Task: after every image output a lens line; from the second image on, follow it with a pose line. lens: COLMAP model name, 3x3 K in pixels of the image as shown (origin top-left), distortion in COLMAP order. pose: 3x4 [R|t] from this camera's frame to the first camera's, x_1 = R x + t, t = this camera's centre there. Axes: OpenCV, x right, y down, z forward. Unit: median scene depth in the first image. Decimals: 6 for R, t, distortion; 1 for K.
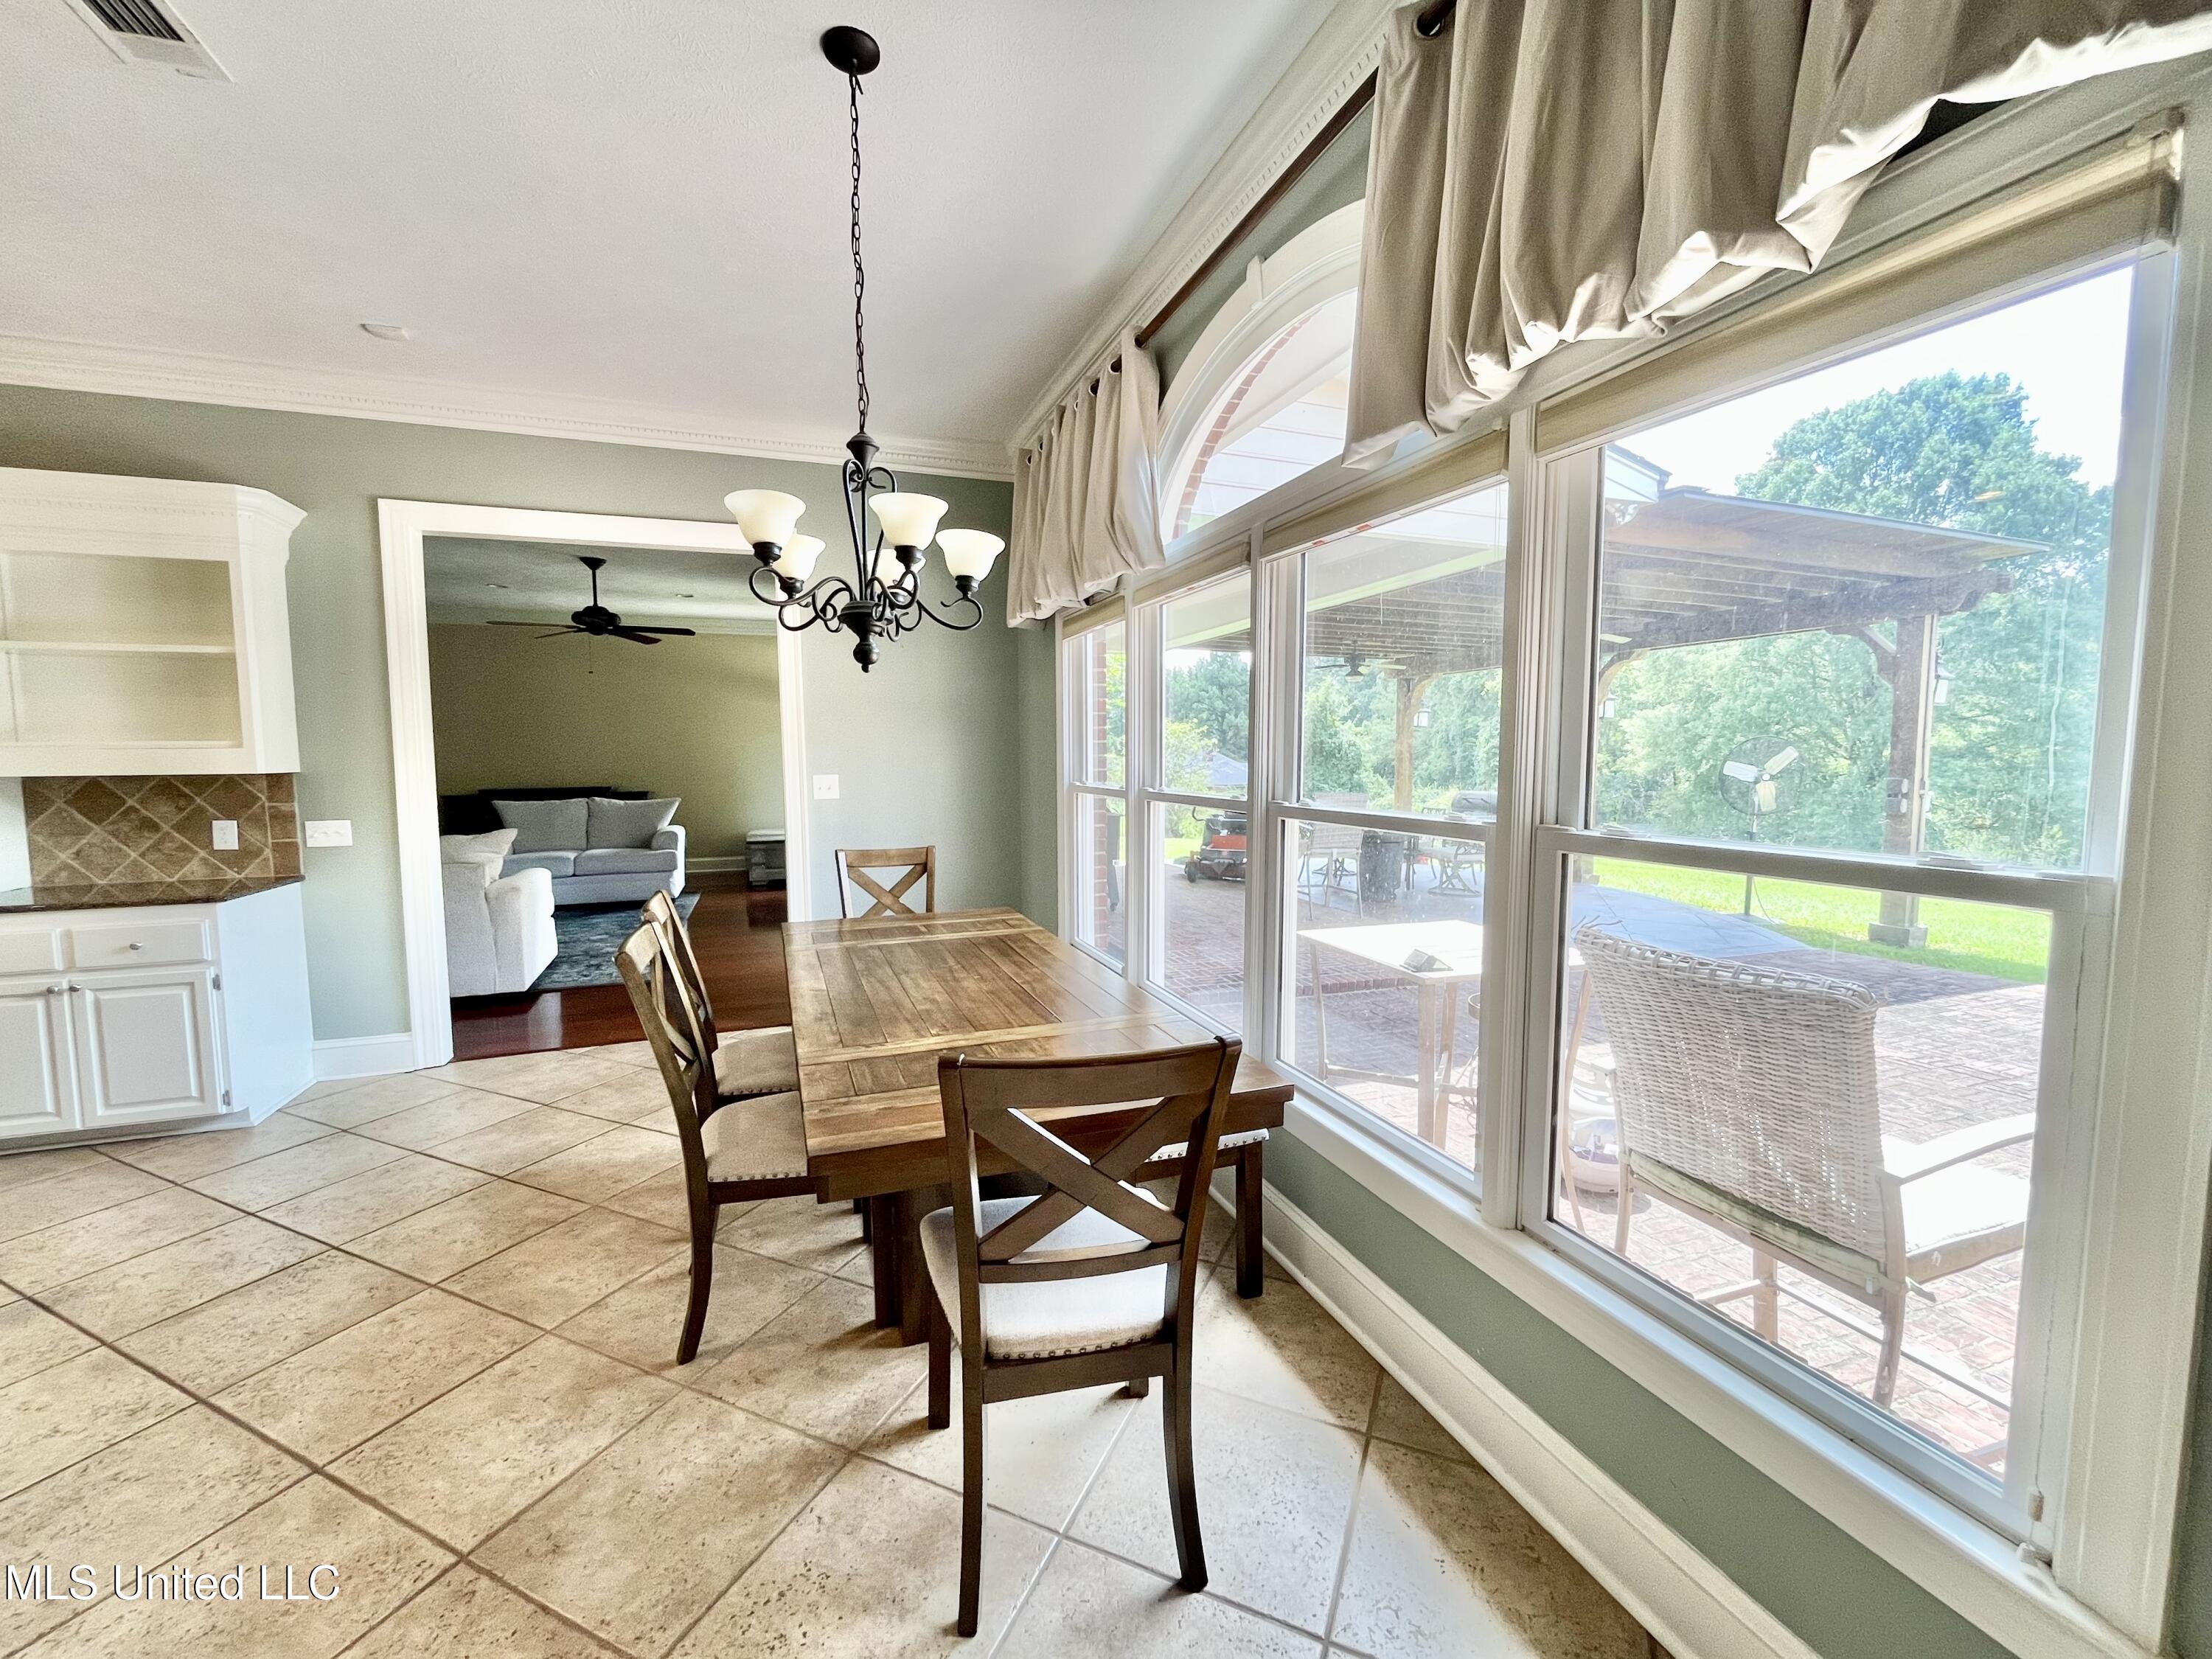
lens RADIAL K [[899.0, 0, 1099.4], [0, 899.0, 831.5], [0, 0, 1]] dist [-0.003072, 0.000359]
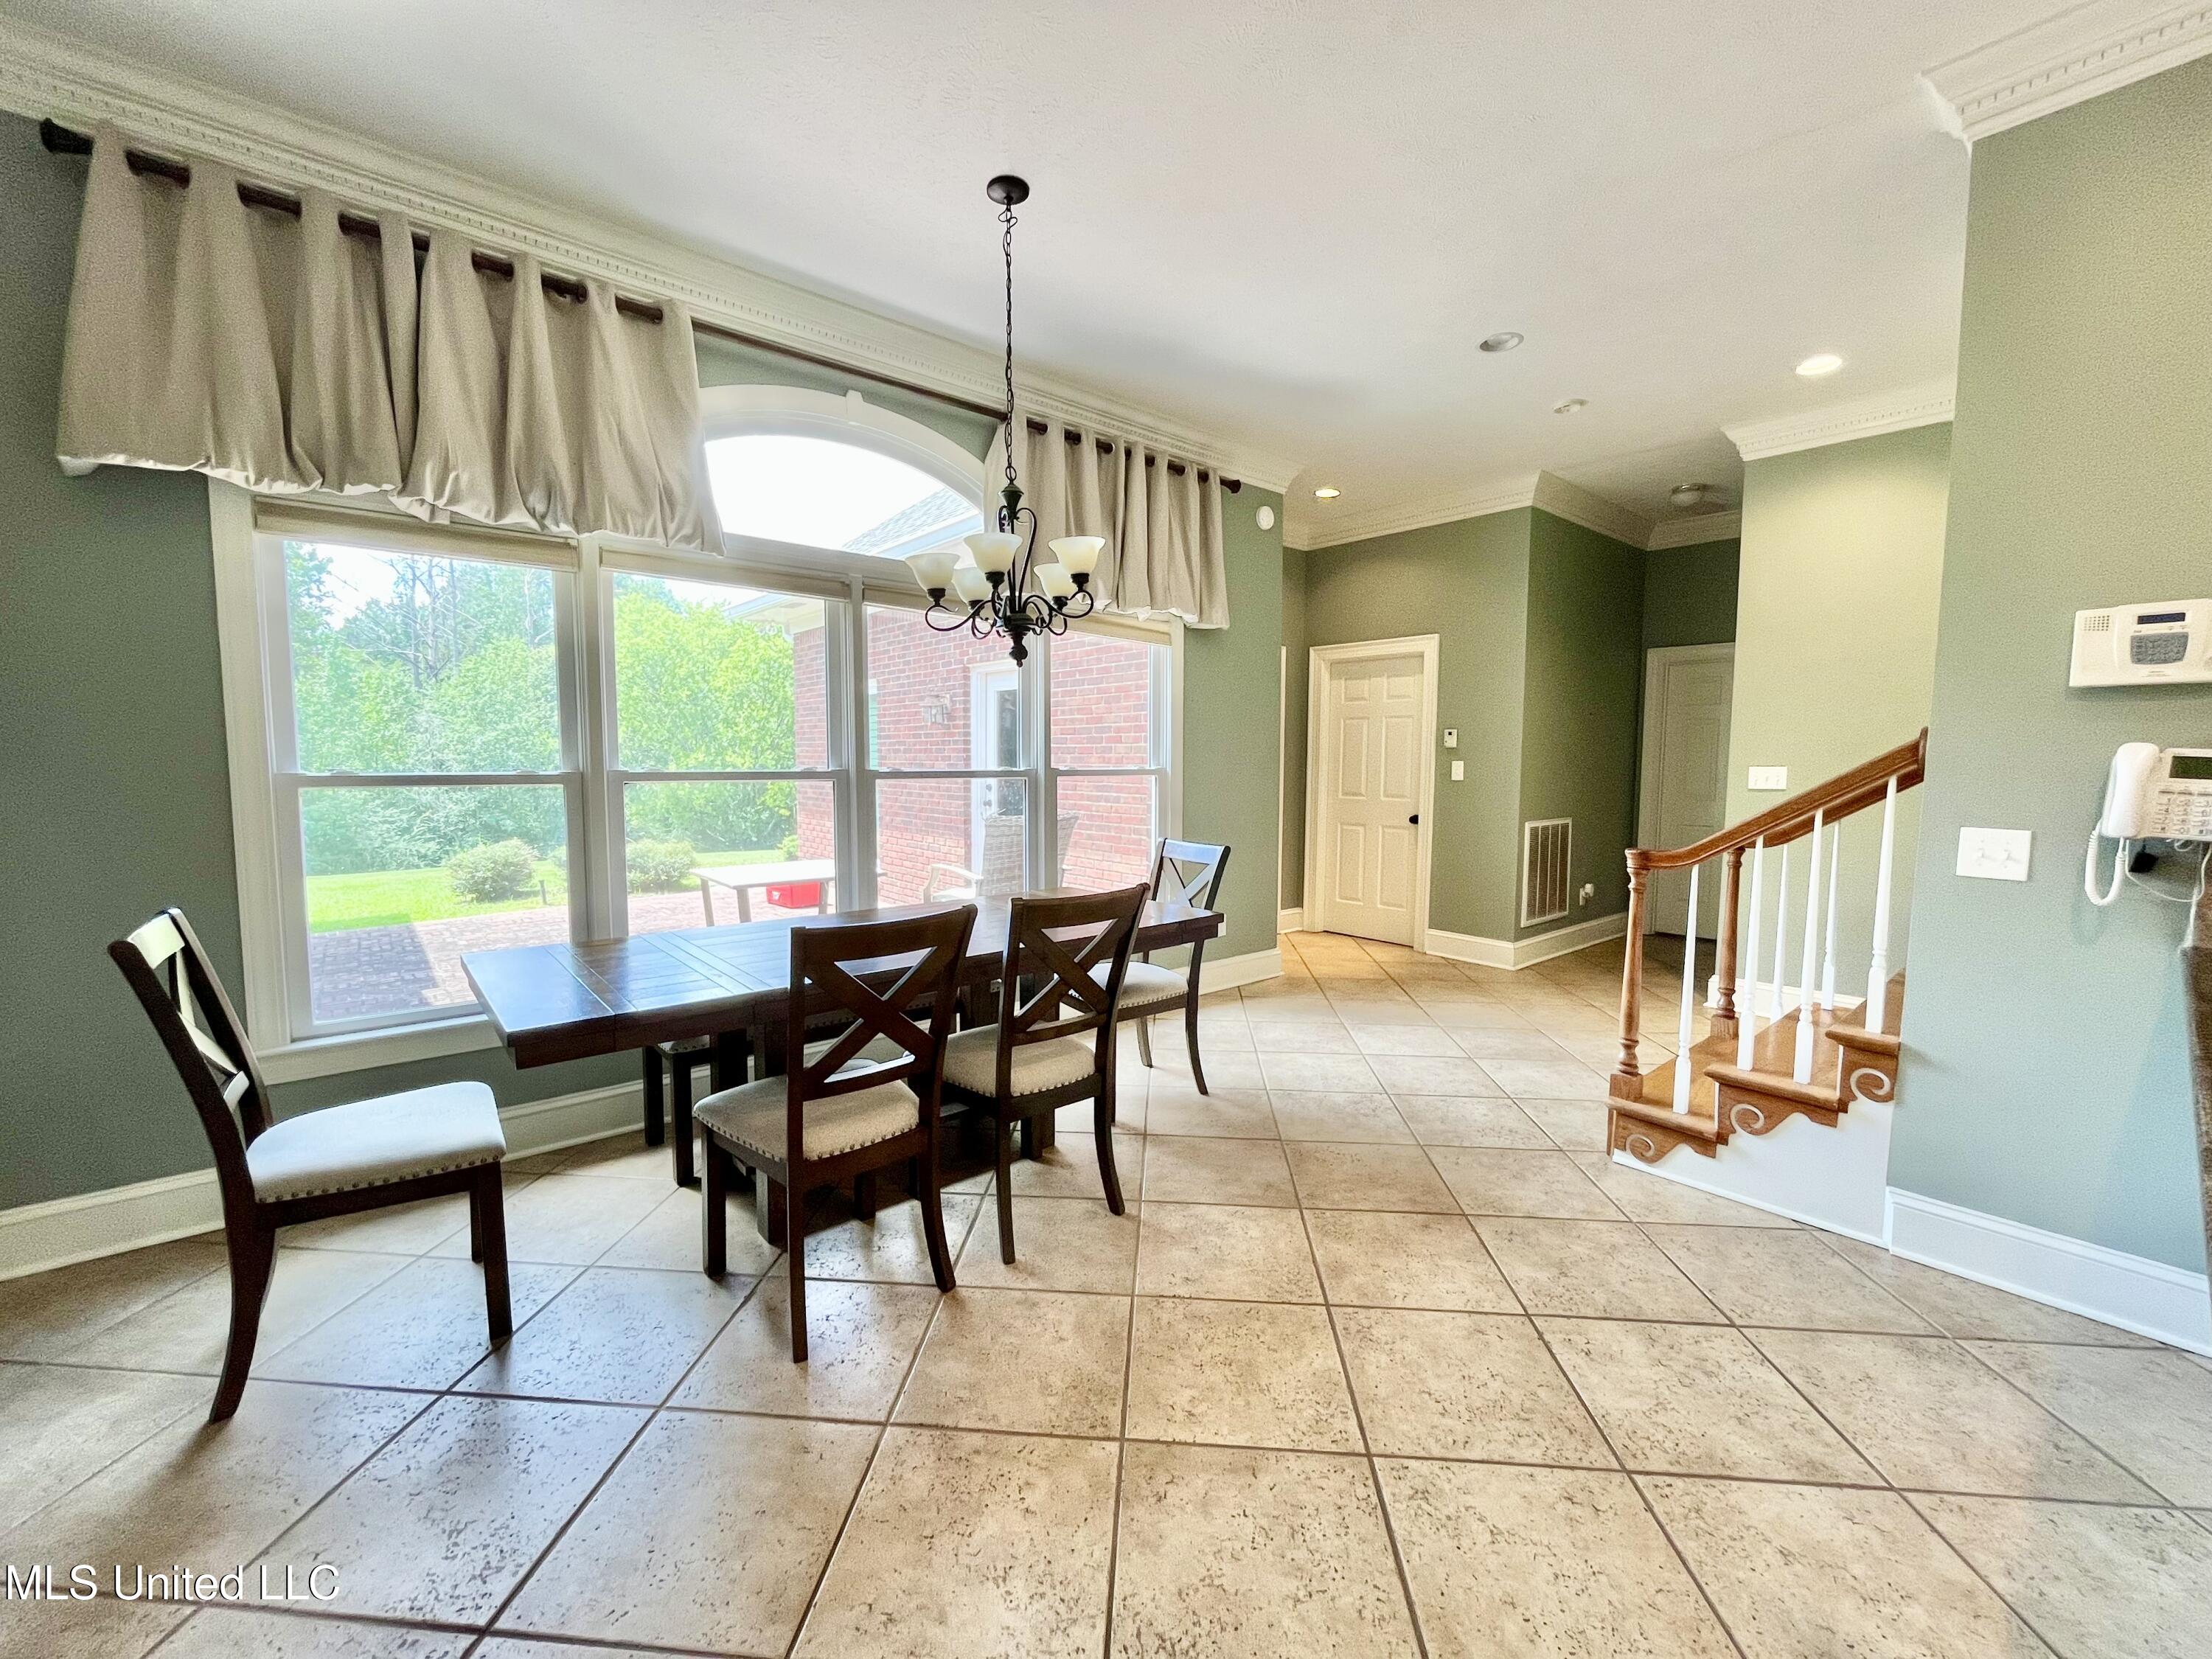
lens RADIAL K [[898.4, 0, 1106.0], [0, 898.4, 829.5], [0, 0, 1]] dist [-0.002682, -0.000614]
pose [[-0.344682, -0.072456, 0.935919, -1.745571], [0.074474, 0.991763, 0.104207, -0.080289], [-0.935761, 0.105619, -0.336447, 1.517201]]
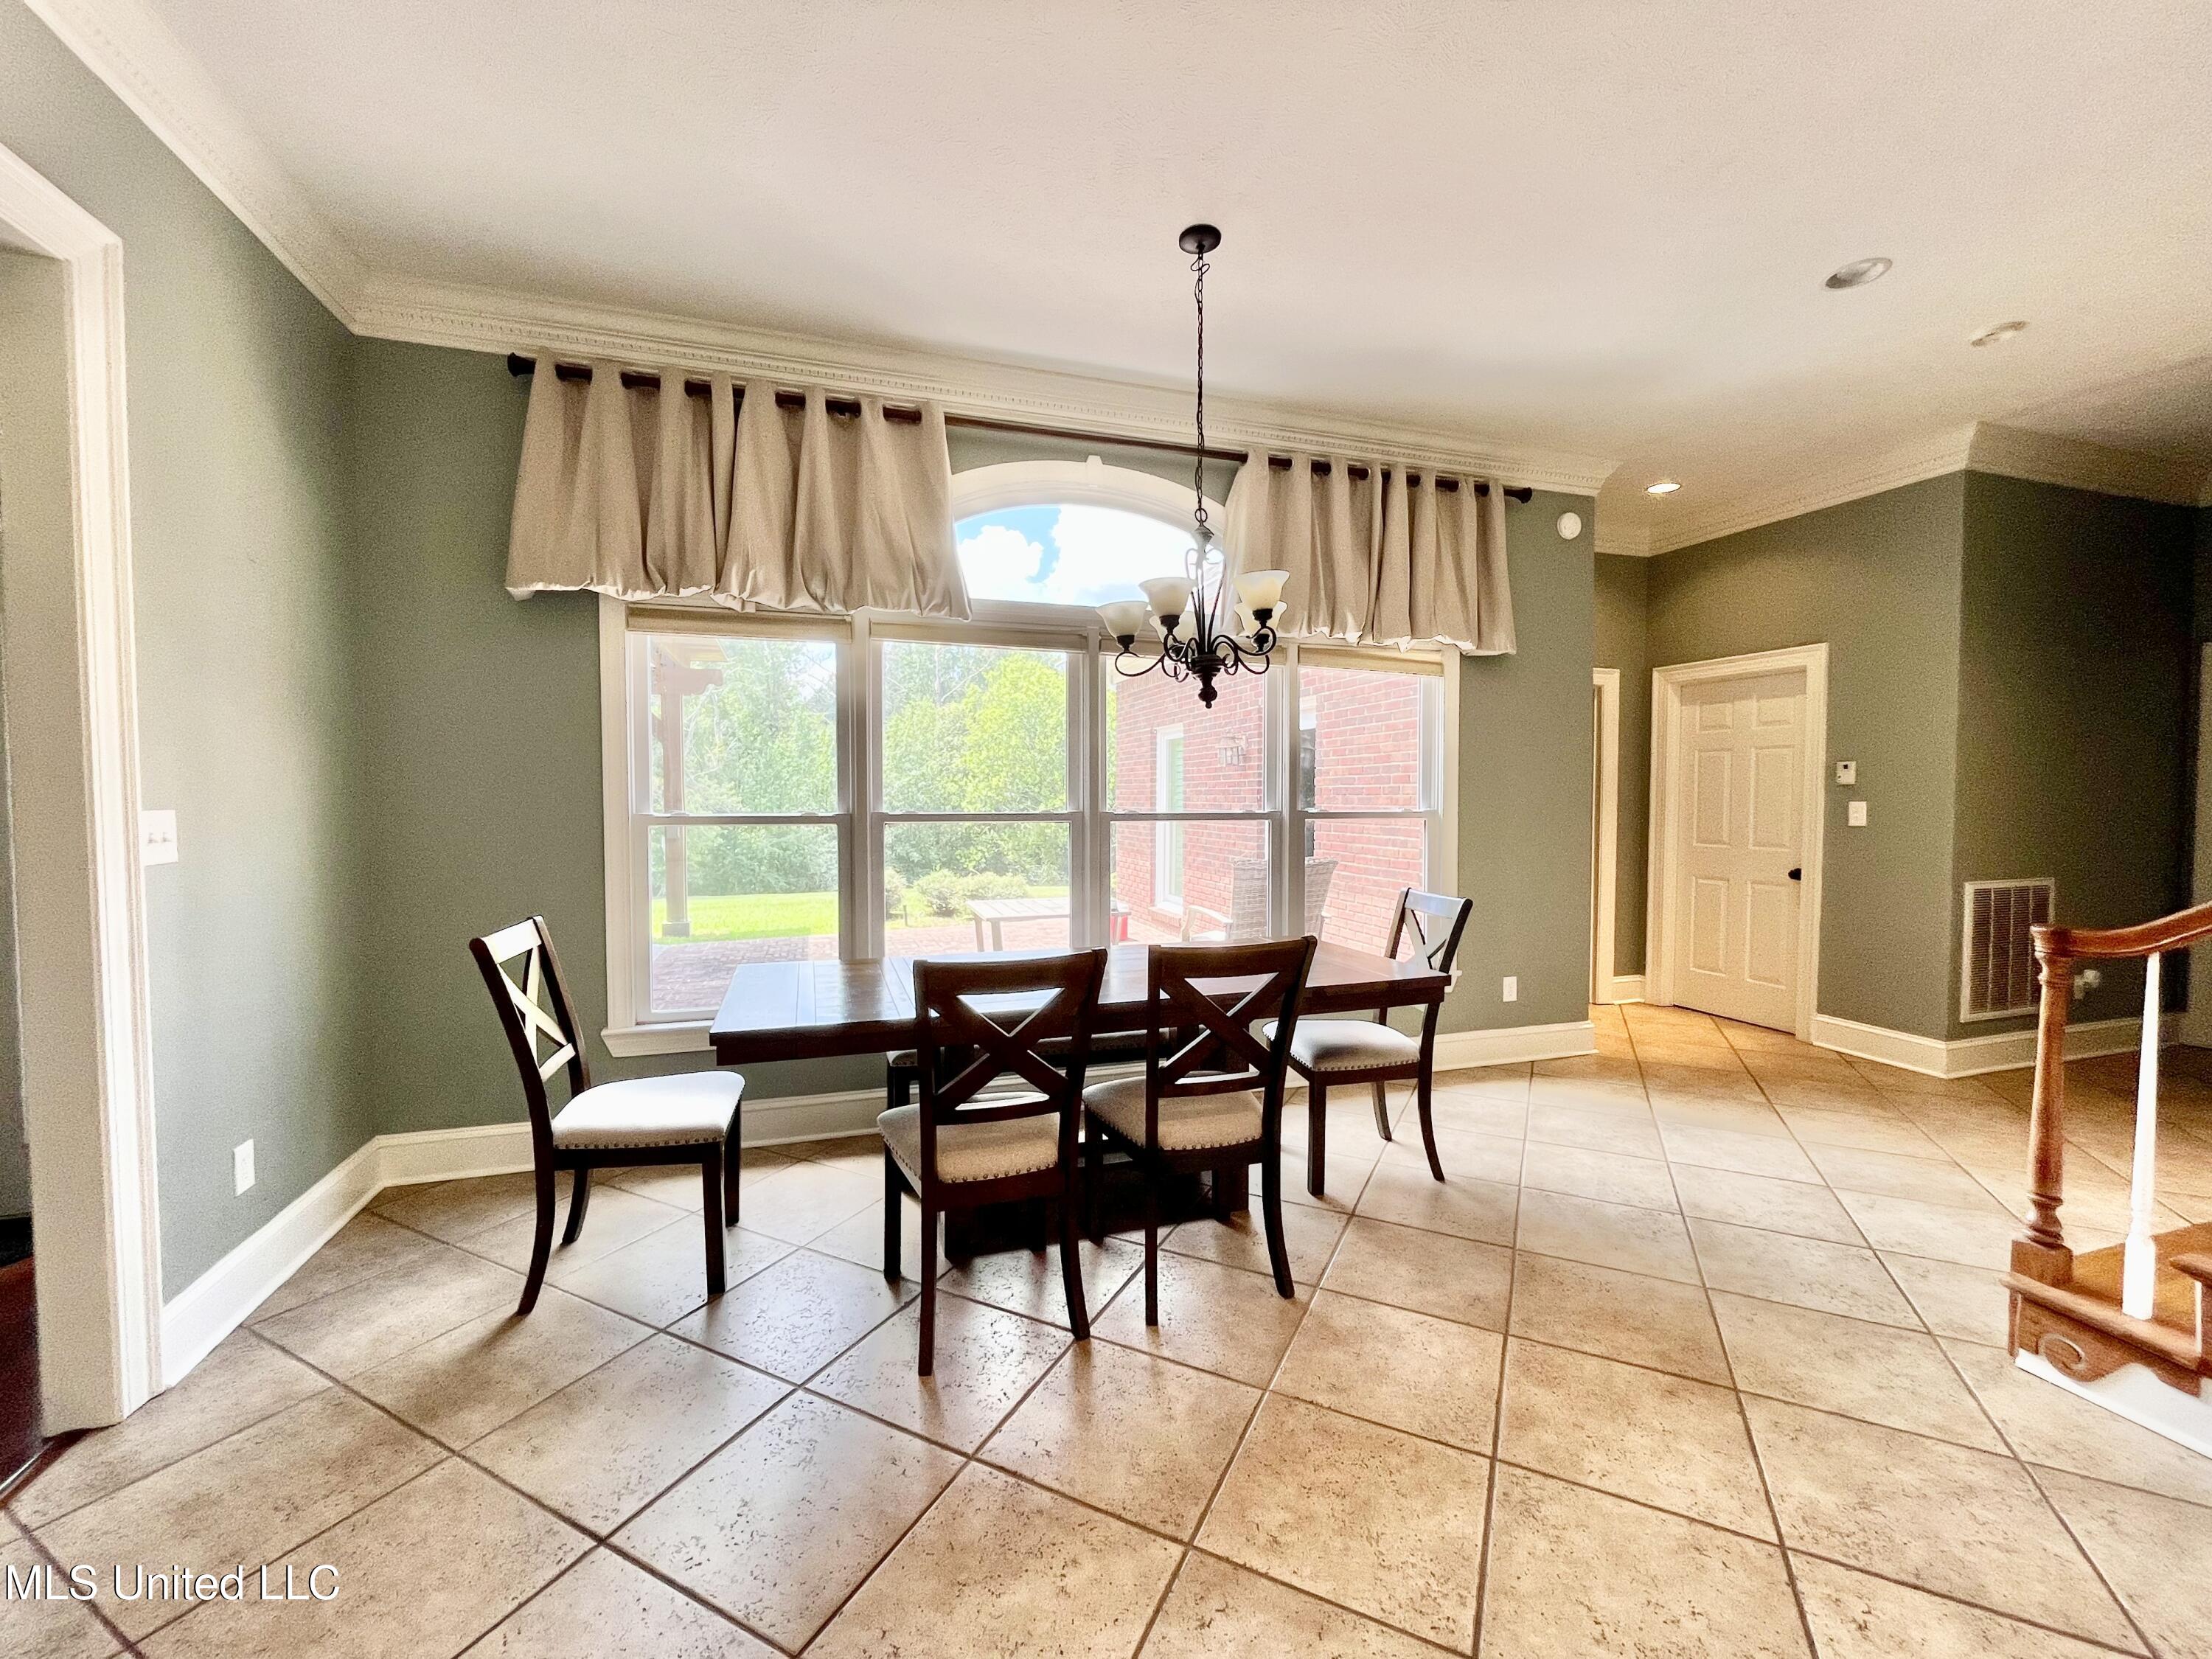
lens RADIAL K [[899.0, 0, 1099.4], [0, 899.0, 831.5], [0, 0, 1]] dist [-0.003072, 0.000359]
pose [[0.038630, -0.034312, 0.998664, -1.757148], [0.081844, 0.996161, 0.031060, -0.063842], [-0.995896, 0.080535, 0.041290, 1.256140]]
